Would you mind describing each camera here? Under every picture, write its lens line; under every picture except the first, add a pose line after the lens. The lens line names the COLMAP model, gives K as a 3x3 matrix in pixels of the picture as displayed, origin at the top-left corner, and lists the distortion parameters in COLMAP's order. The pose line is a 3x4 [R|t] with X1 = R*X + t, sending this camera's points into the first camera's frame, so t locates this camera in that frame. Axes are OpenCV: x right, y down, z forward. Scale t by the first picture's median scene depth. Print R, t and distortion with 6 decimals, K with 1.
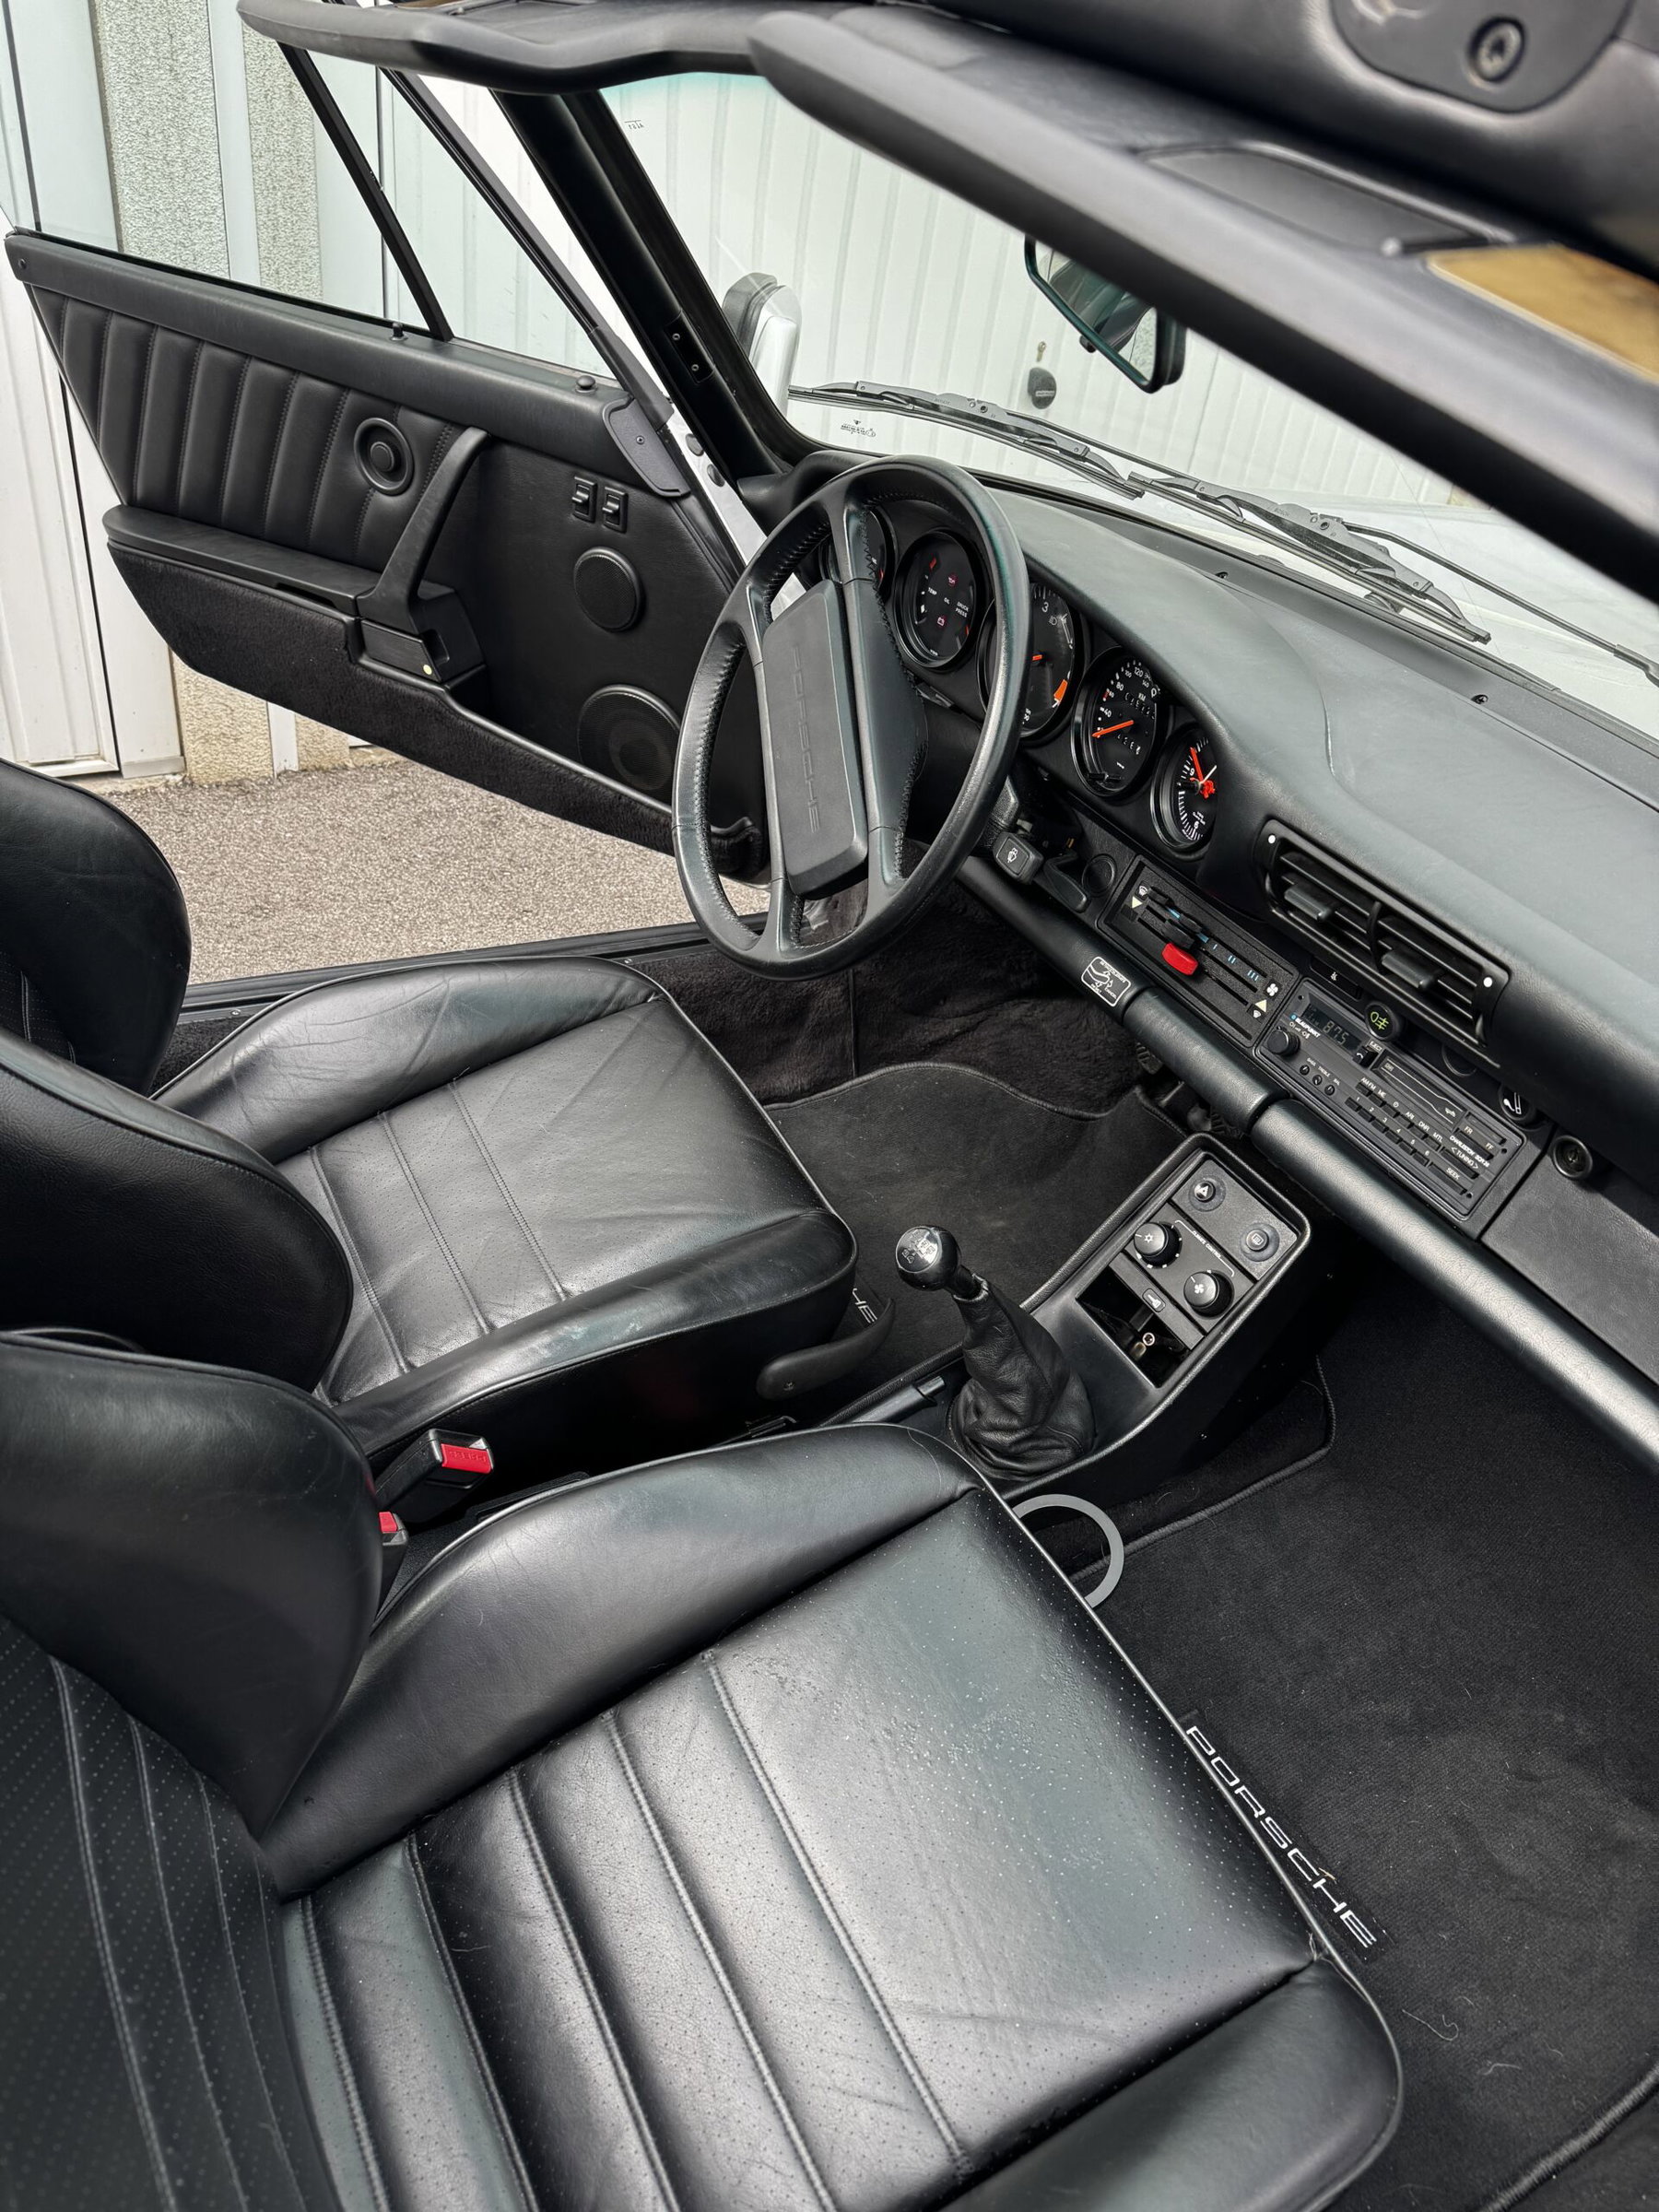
lens RADIAL K [[1567.9, 0, 815.5], [0, 1567.9, 1129.6], [0, 0, 1]] dist [0.064840, -0.053676]
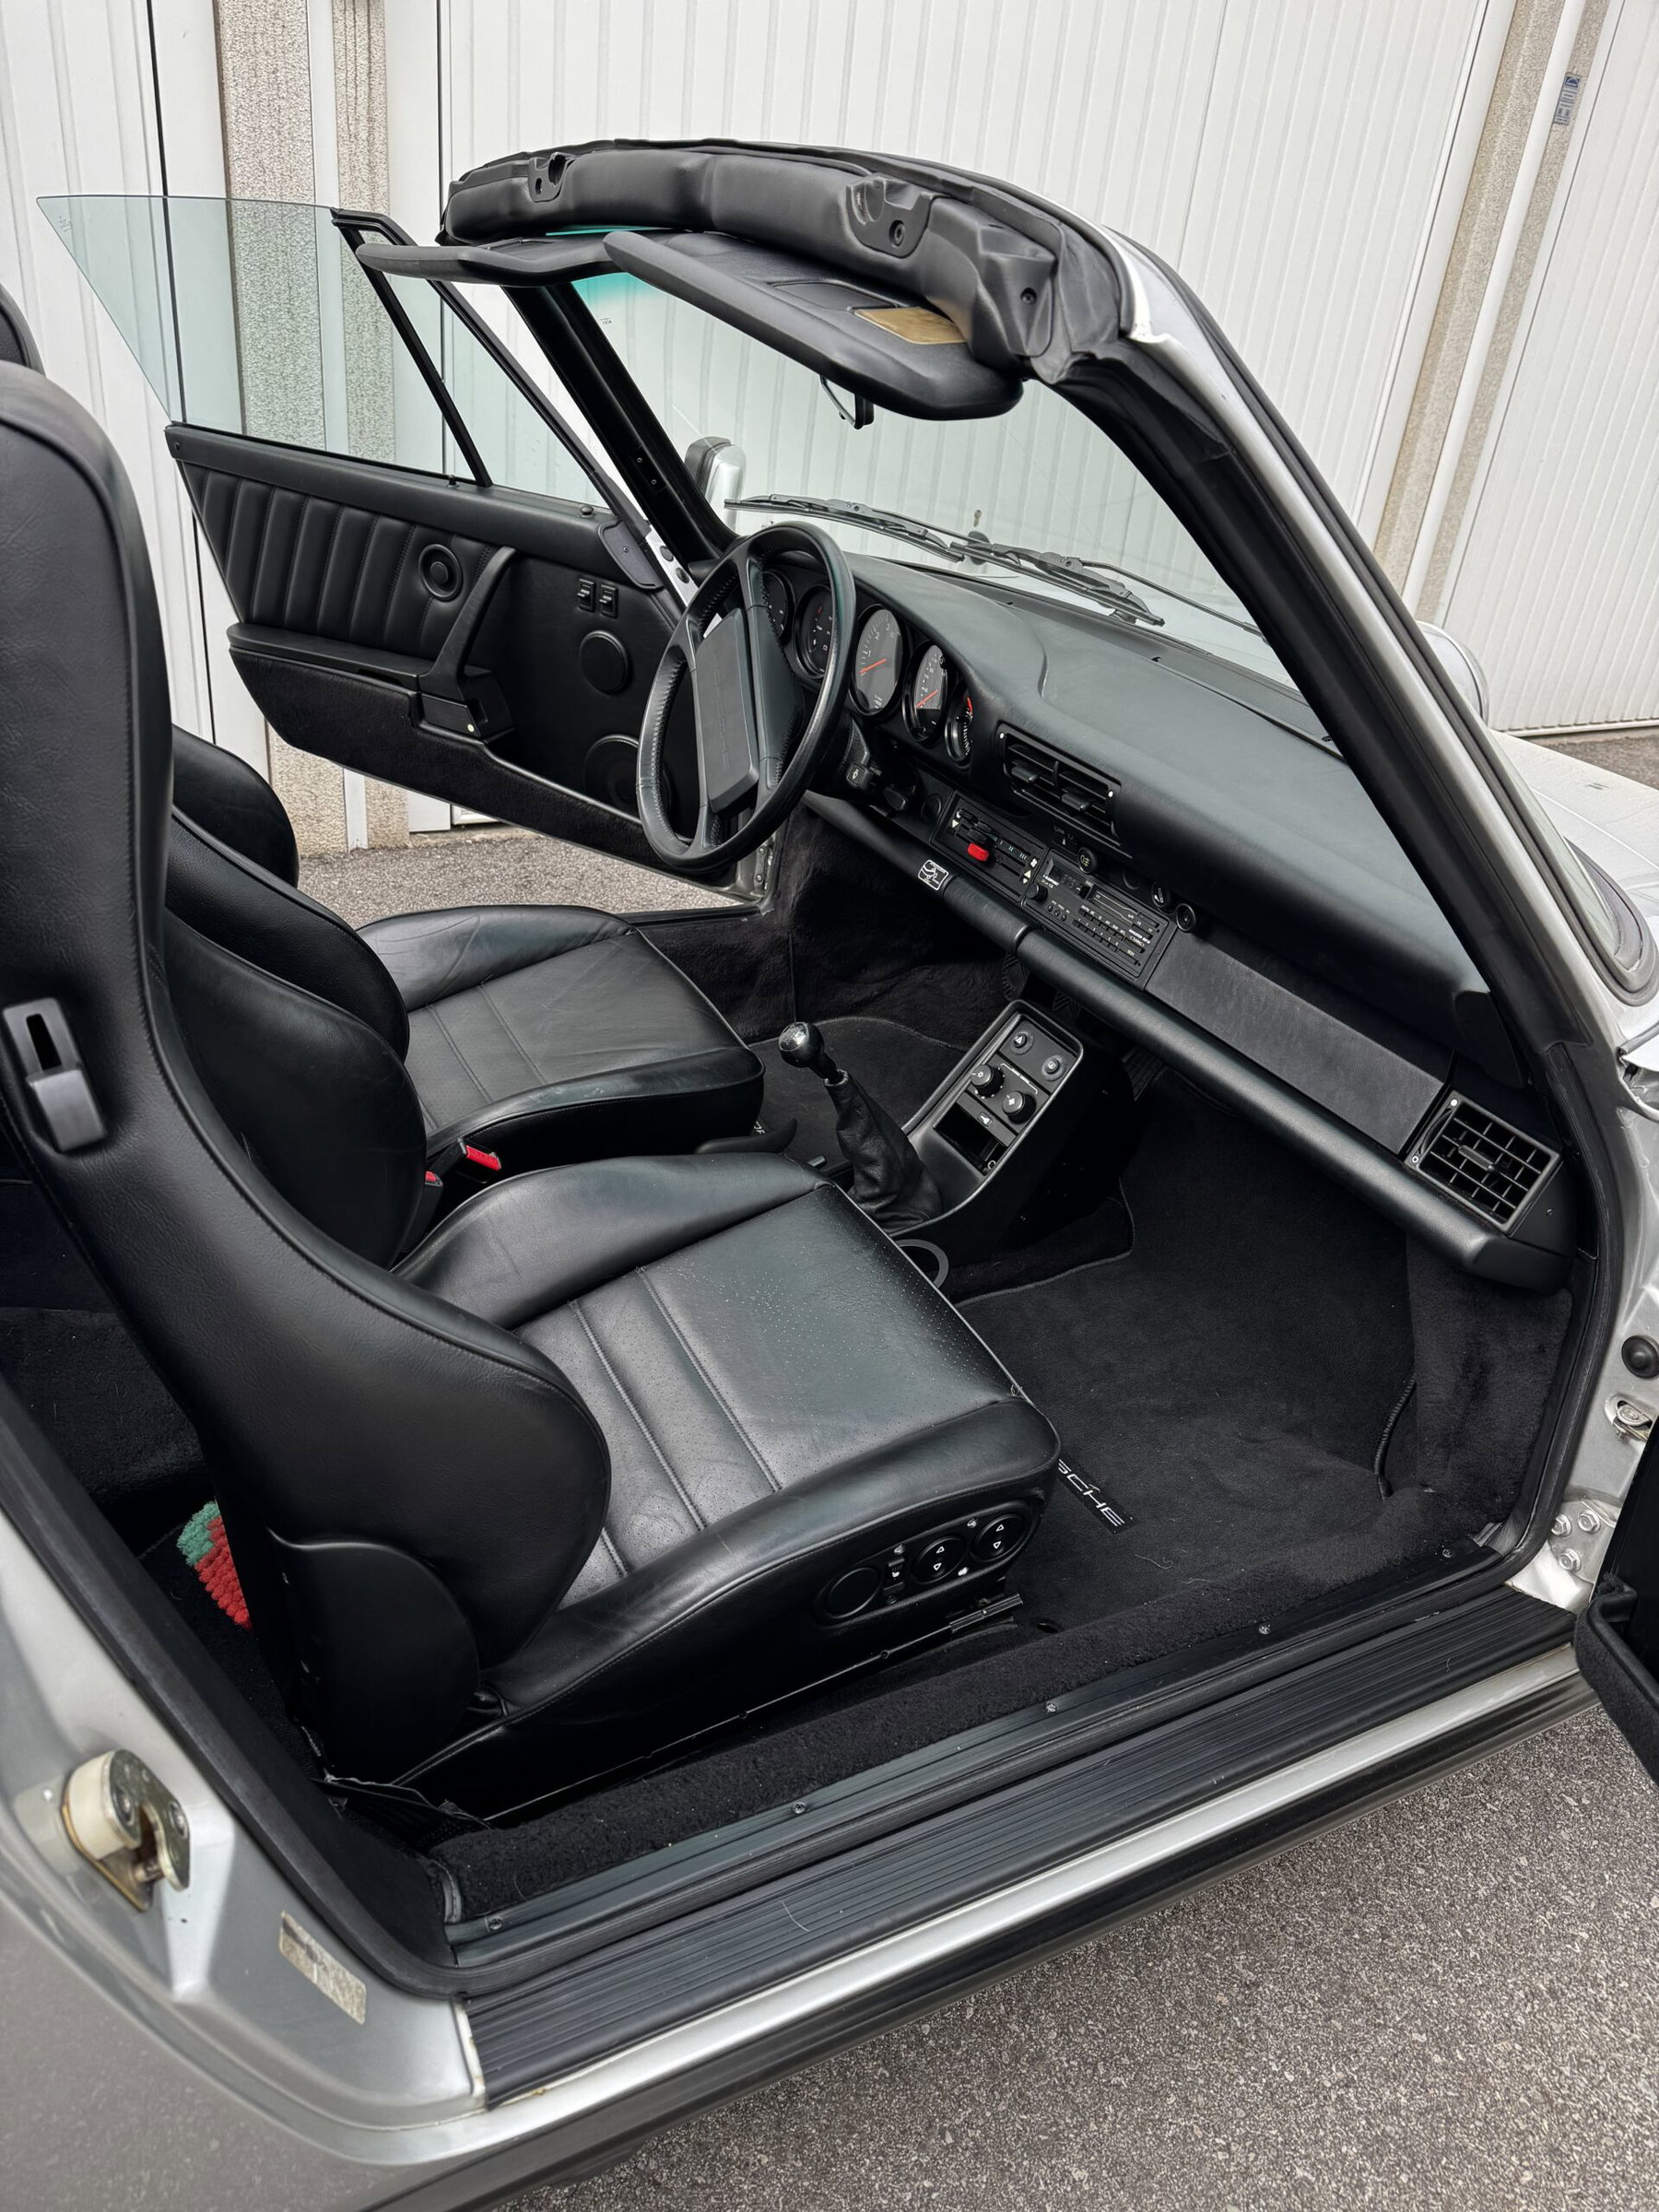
lens RADIAL K [[1557.5, 0, 813.9], [0, 1557.5, 1124.6], [0, 0, 1]] dist [0.133555, -0.177476]
pose [[0.999521, -0.011622, -0.028677, 0.107960], [0.008055, 0.992557, -0.121511, 0.287290], [0.029875, 0.121222, 0.992176, -0.371231]]
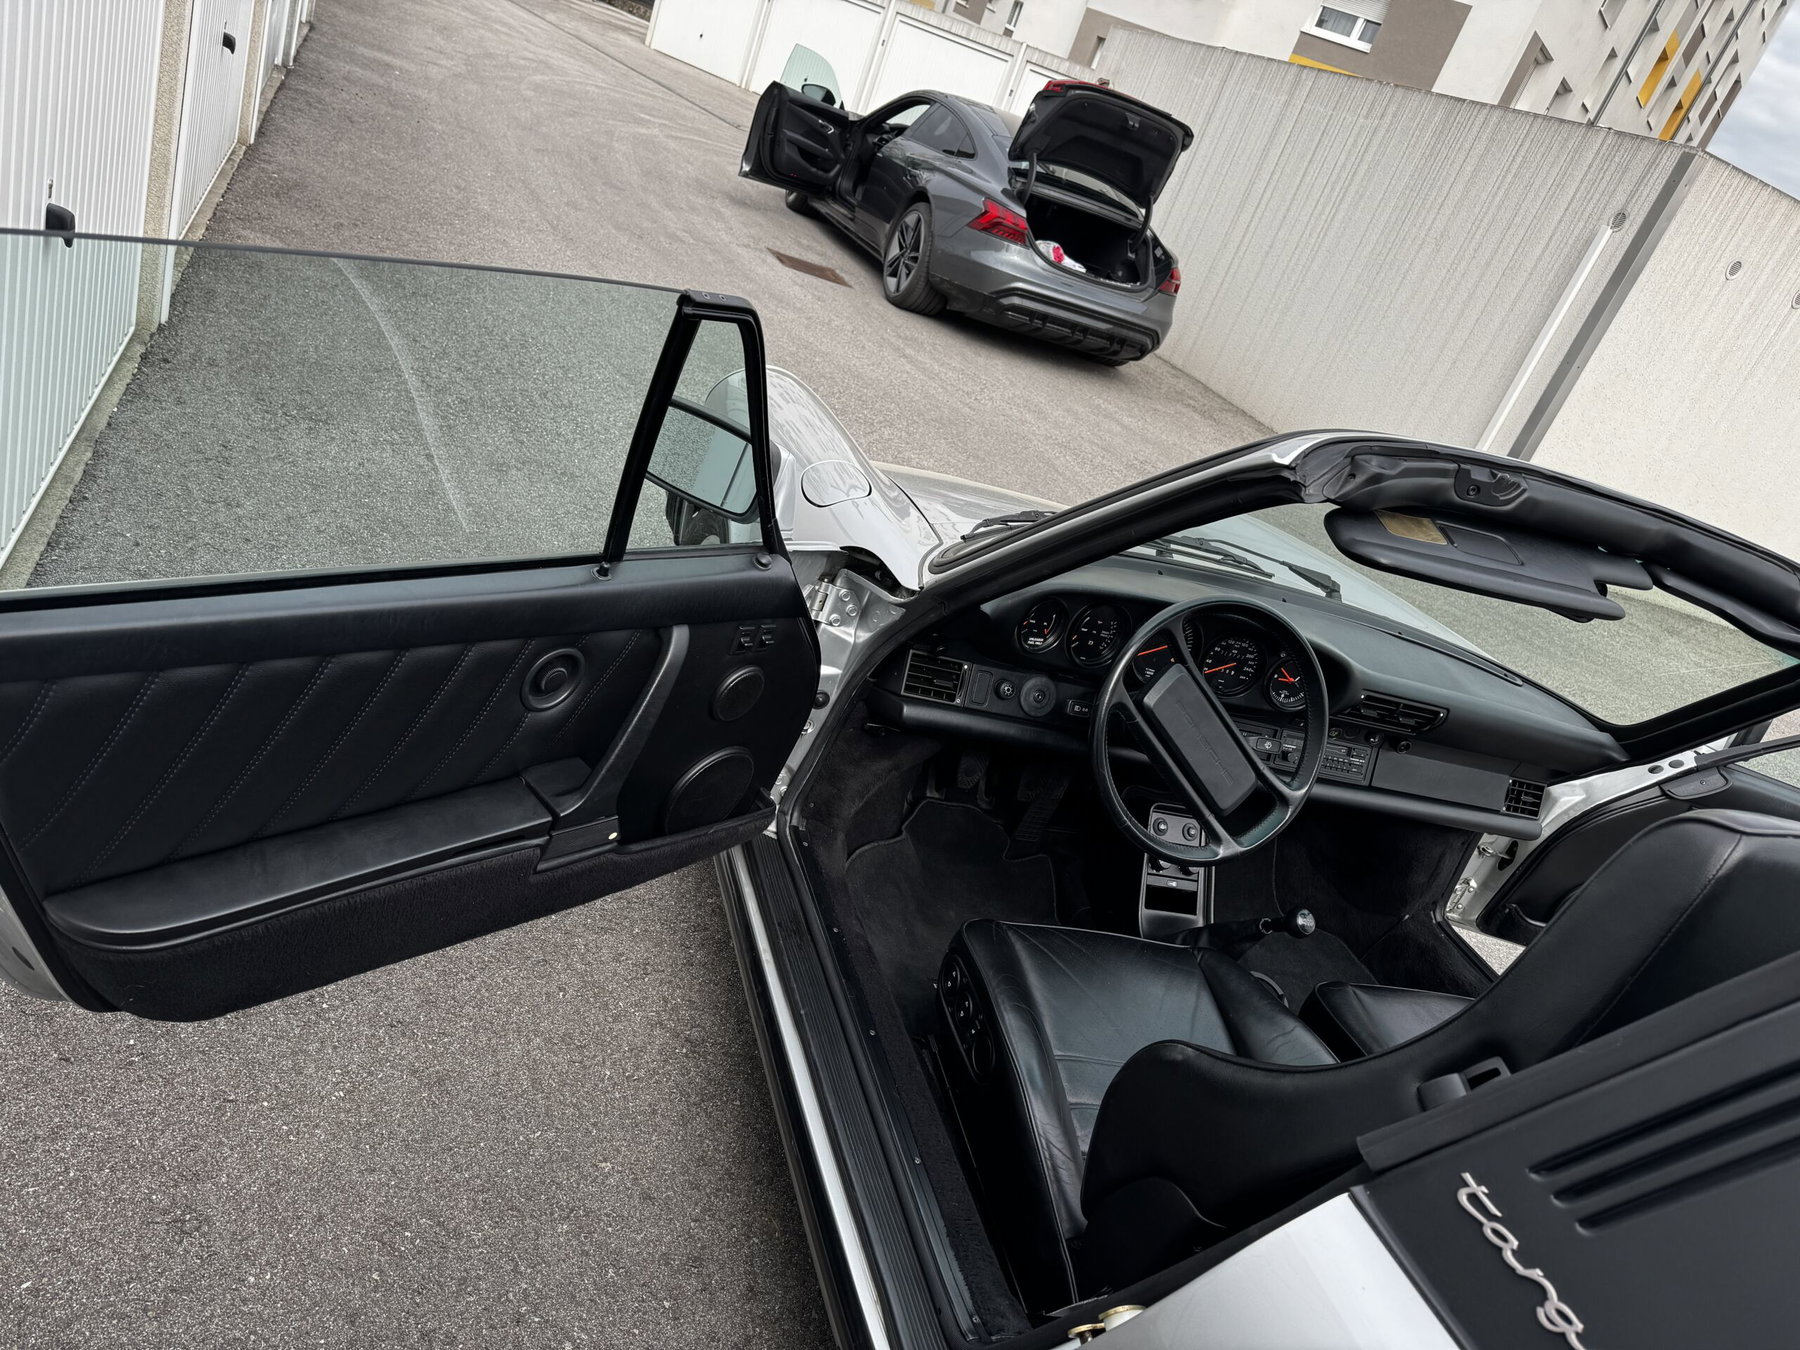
lens RADIAL K [[1267.4, 0, 891.2], [0, 1267.4, 687.1], [0, 0, 1]] dist [0.133555, -0.177476]
pose [[0.221007, -0.468036, 0.855627, -1.241367], [0.278451, 0.871085, 0.404568, -0.940927], [-0.934677, 0.148838, 0.322841, 0.781140]]
